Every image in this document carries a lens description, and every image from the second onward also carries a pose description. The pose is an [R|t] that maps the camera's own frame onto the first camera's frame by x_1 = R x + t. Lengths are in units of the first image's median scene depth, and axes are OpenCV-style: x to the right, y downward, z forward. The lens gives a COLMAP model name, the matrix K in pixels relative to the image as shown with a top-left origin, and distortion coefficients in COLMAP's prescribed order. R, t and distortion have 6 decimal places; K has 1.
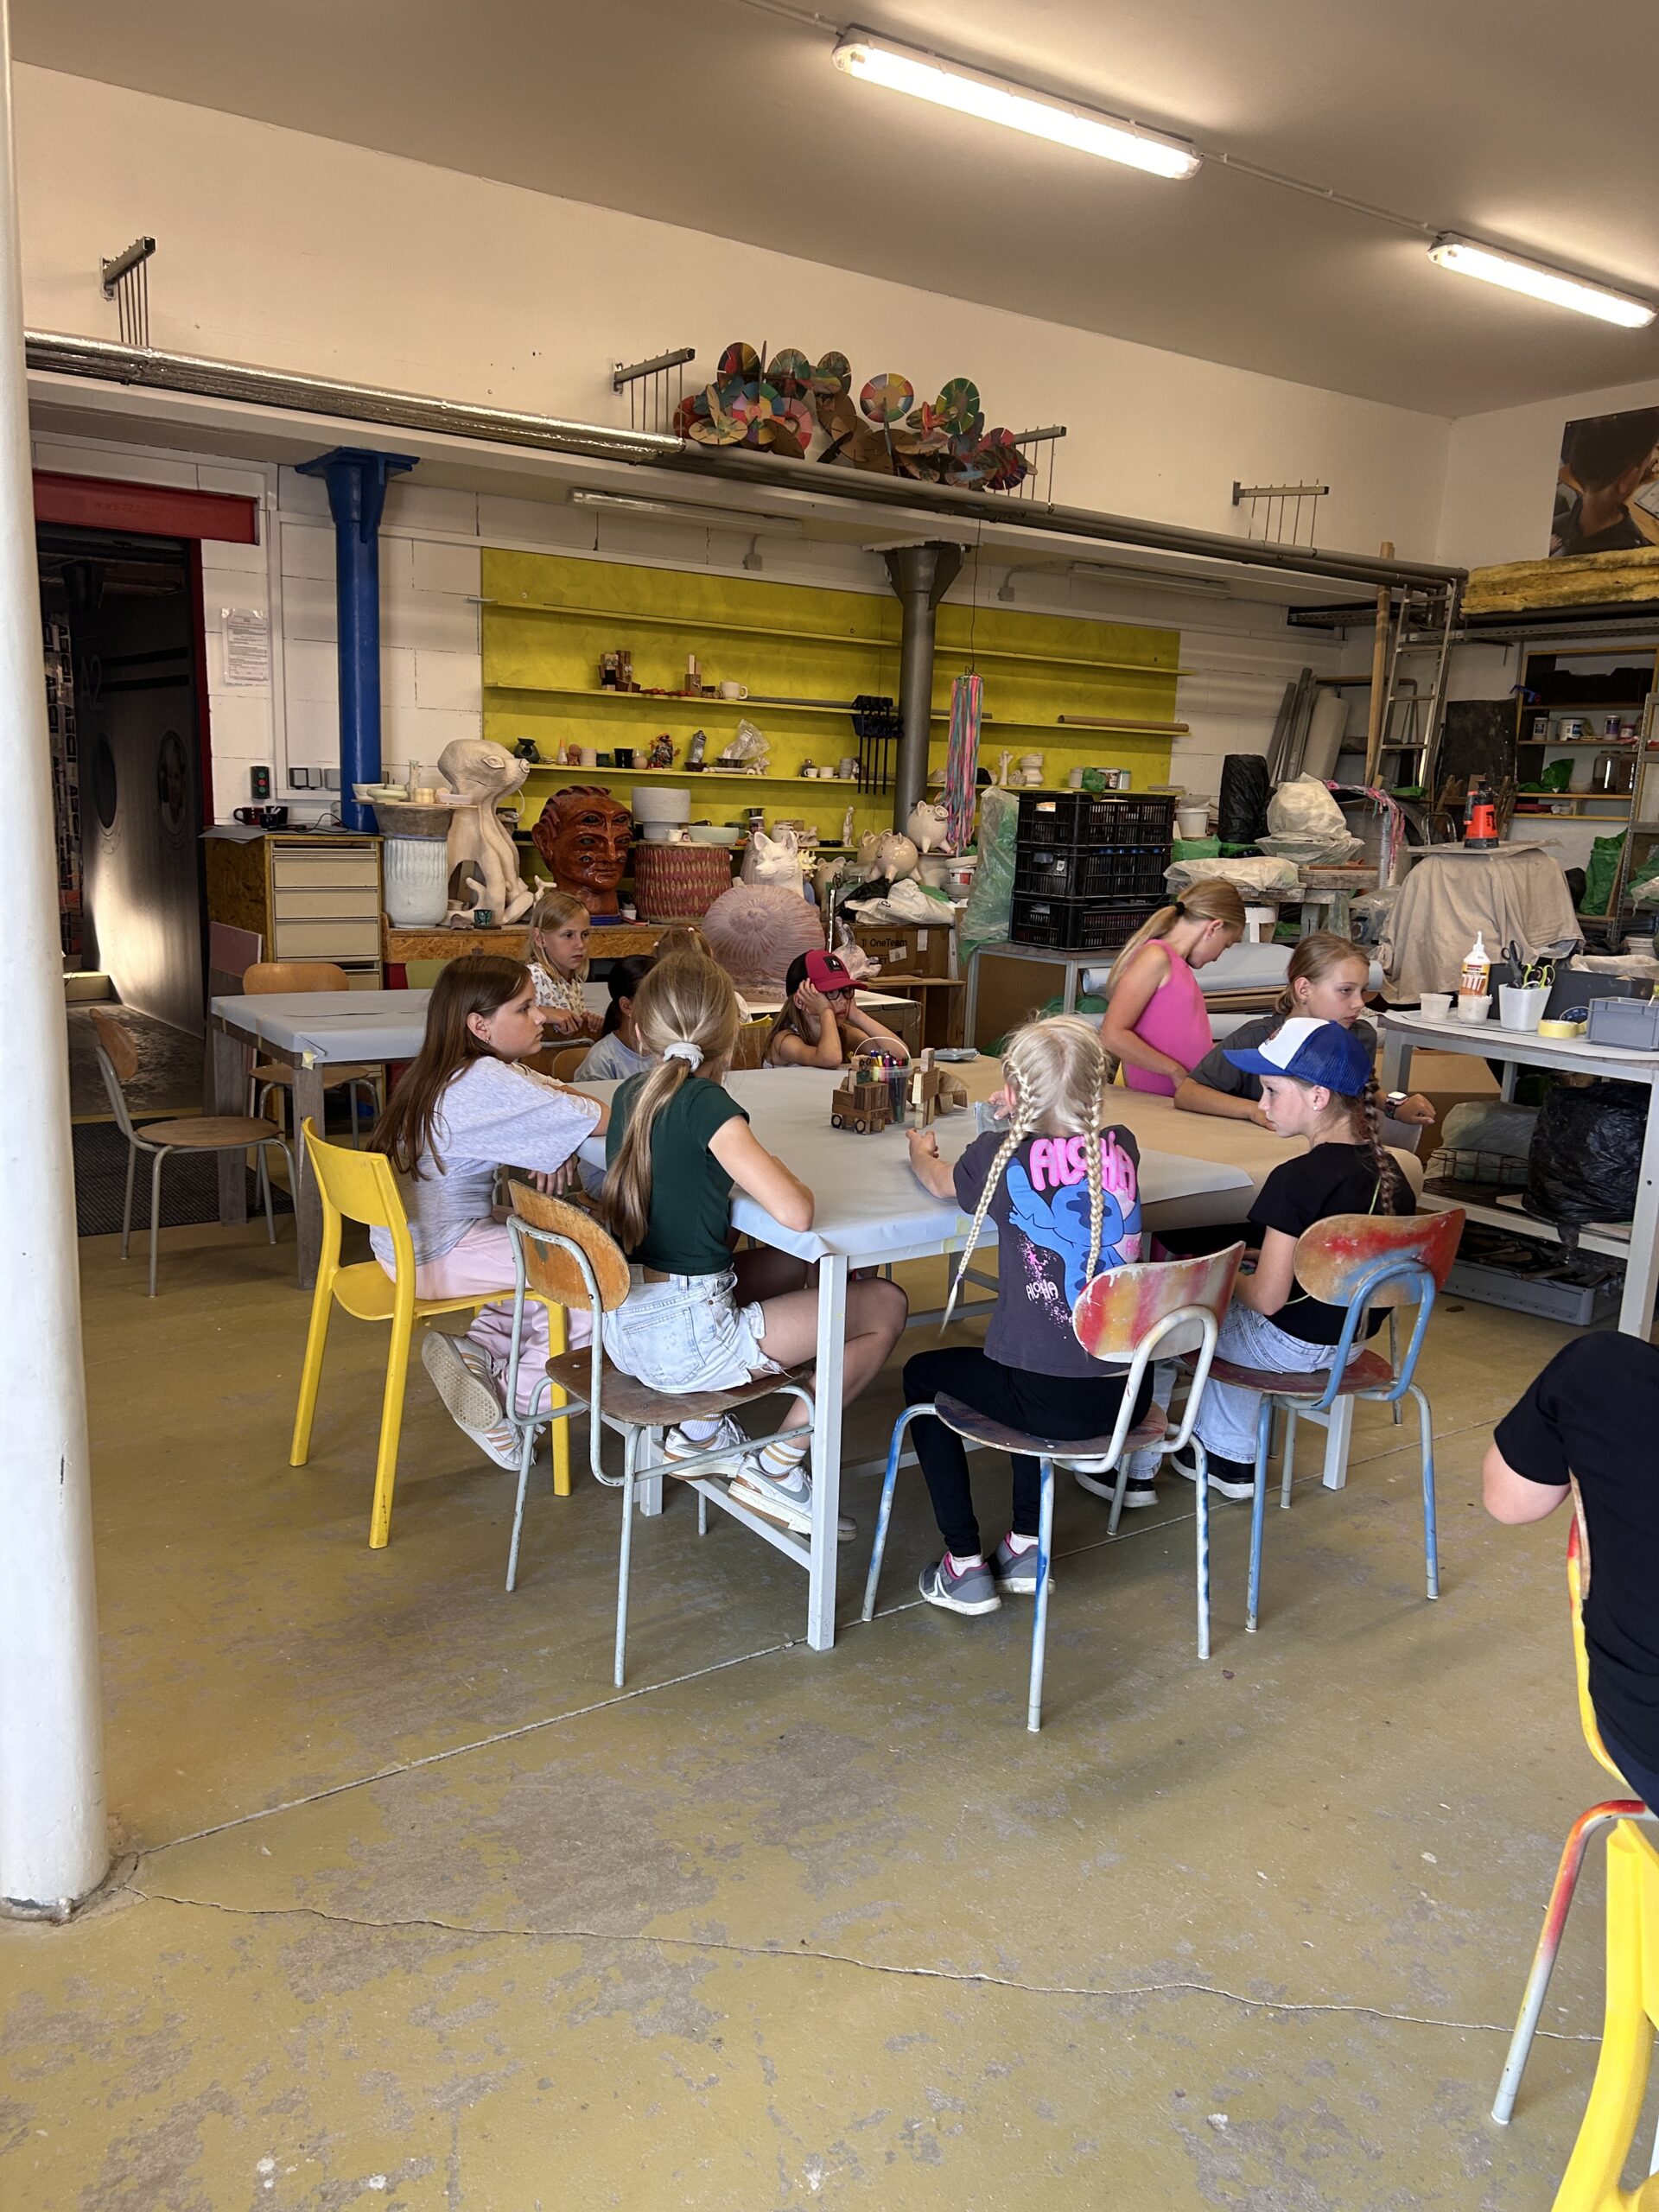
lens RADIAL K [[1678.5, 0, 791.4], [0, 1678.5, 1144.5], [0, 0, 1]] dist [0.043128, -0.054732]
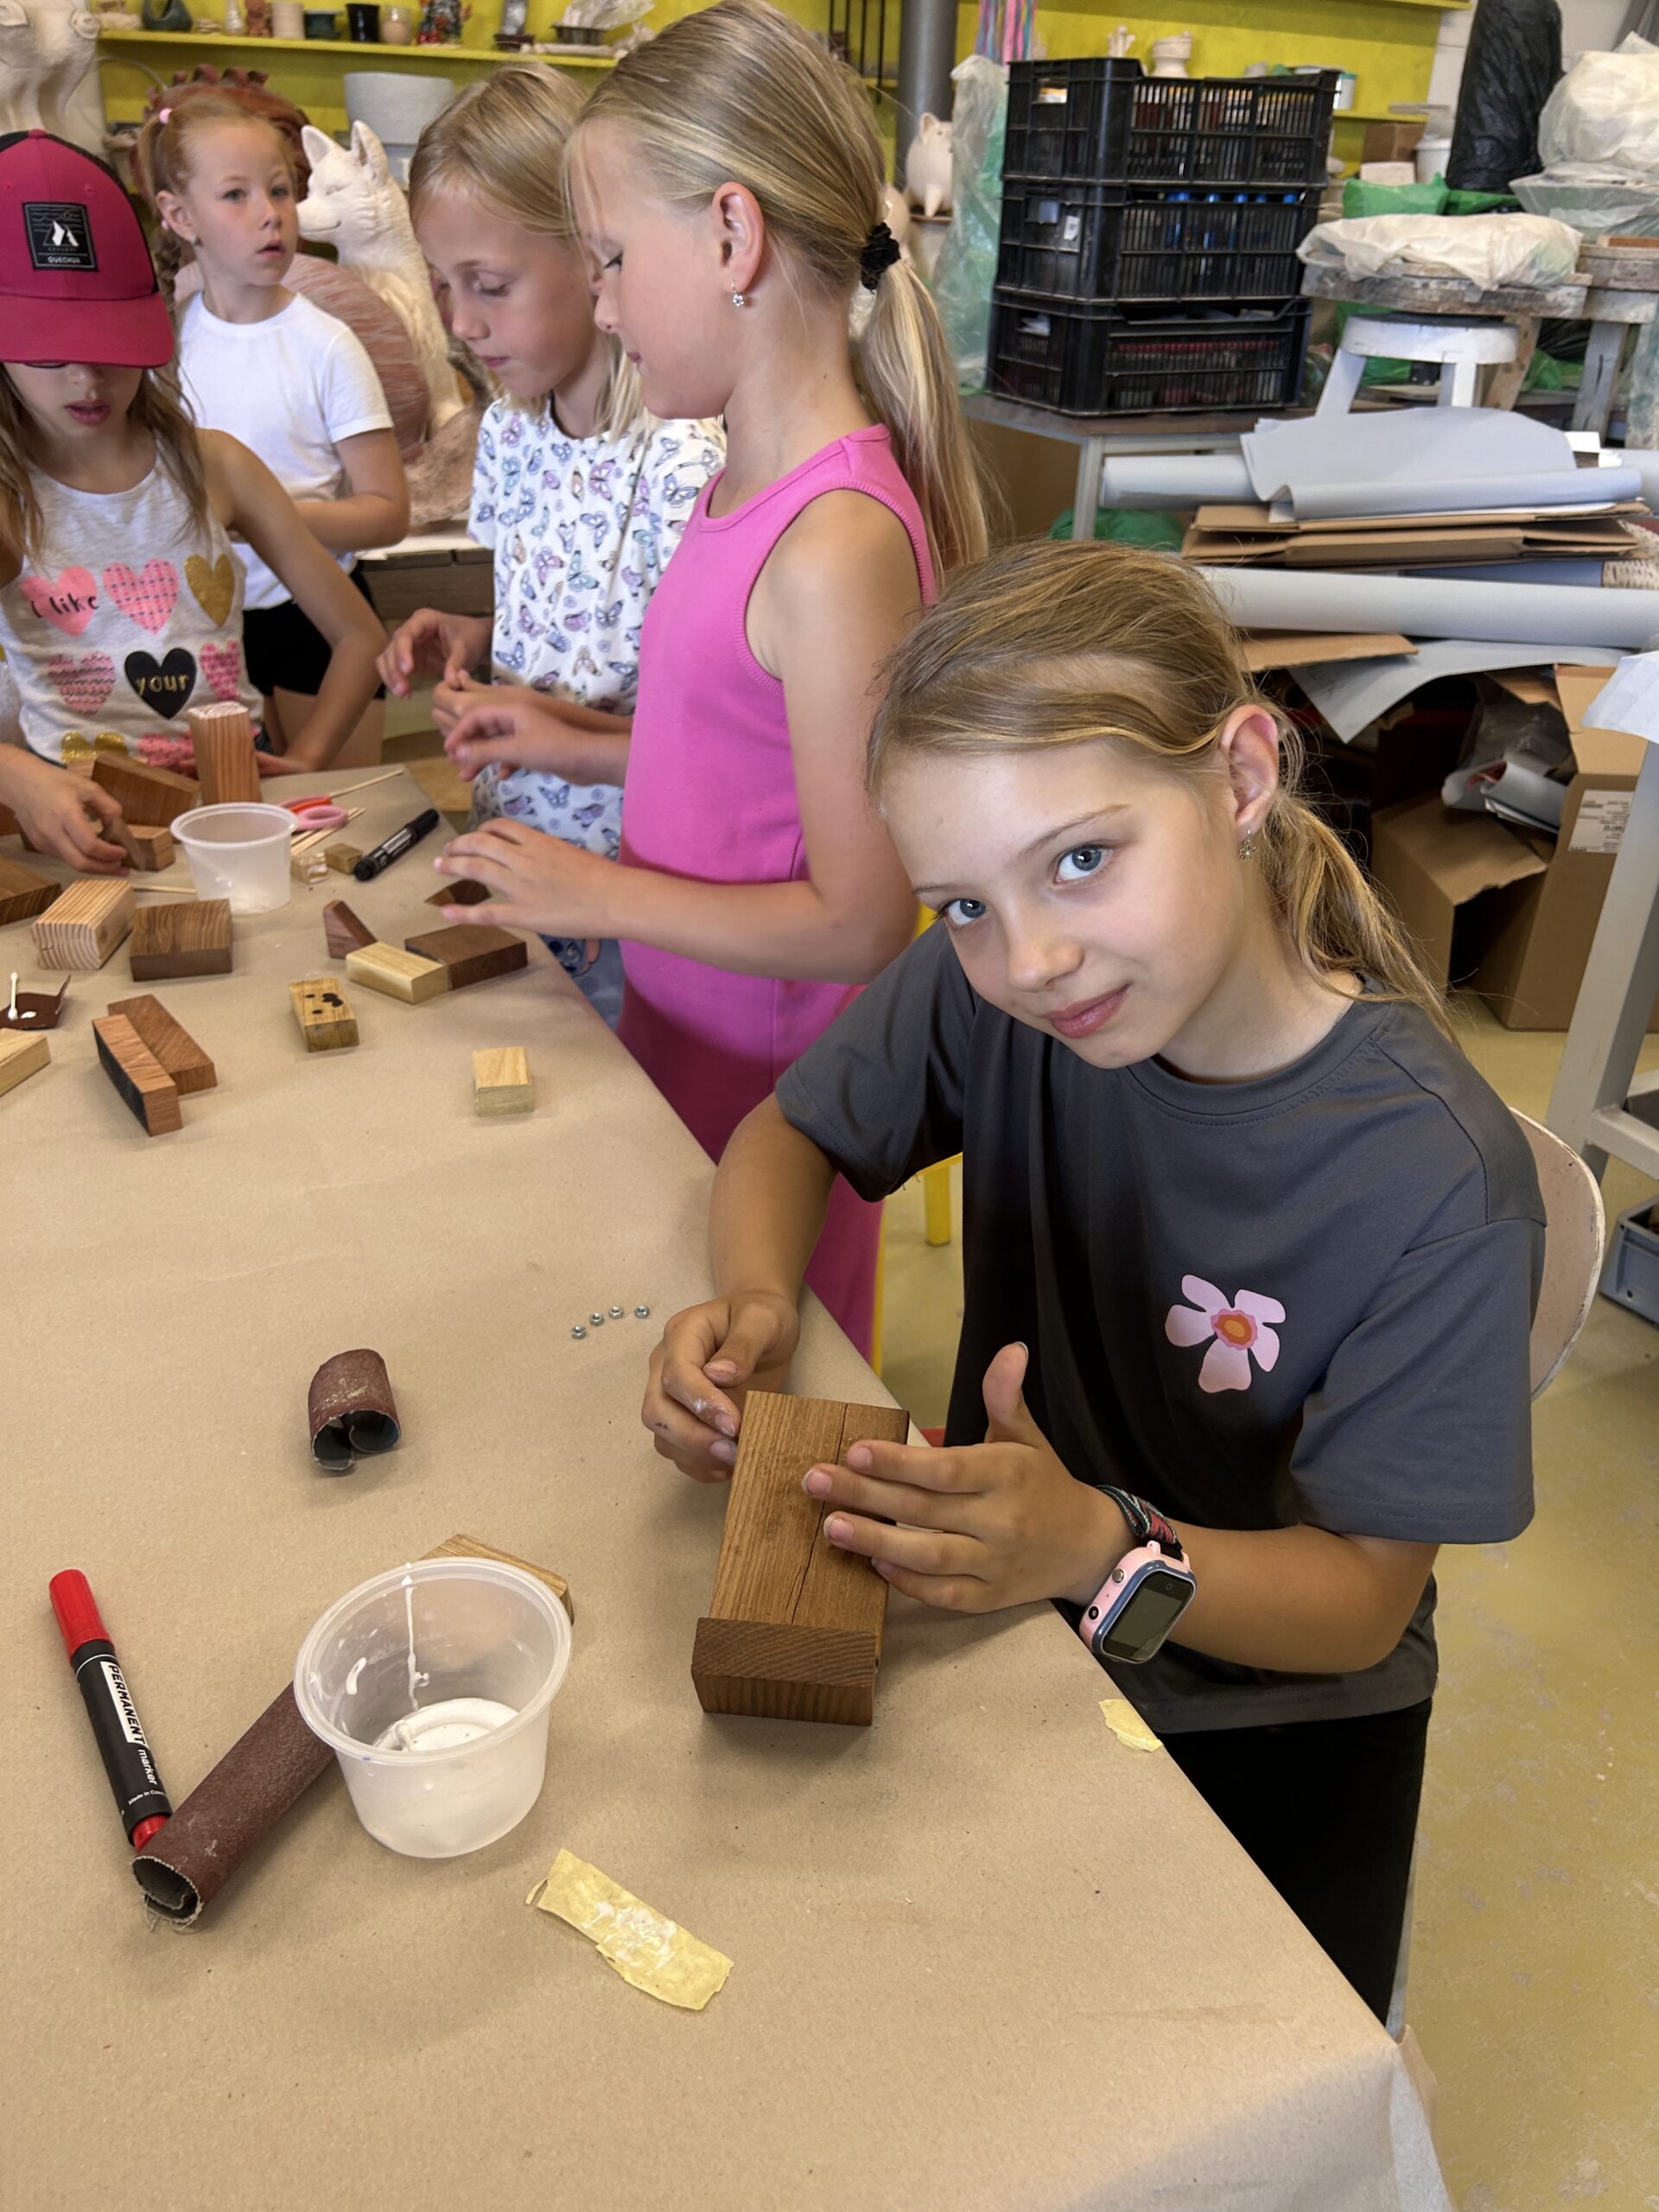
lens RADIAL K [[1678.5, 0, 828.9], [0, 1678.5, 1110.5], [0, 0, 1]] dist [0.043128, -0.054732]
pose [[0.989318, 0.072090, -0.126702, 0.162801], [-0.032646, 0.956651, 0.289402, -0.057128], [0.142072, -0.282174, 0.948785, 0.427714]]
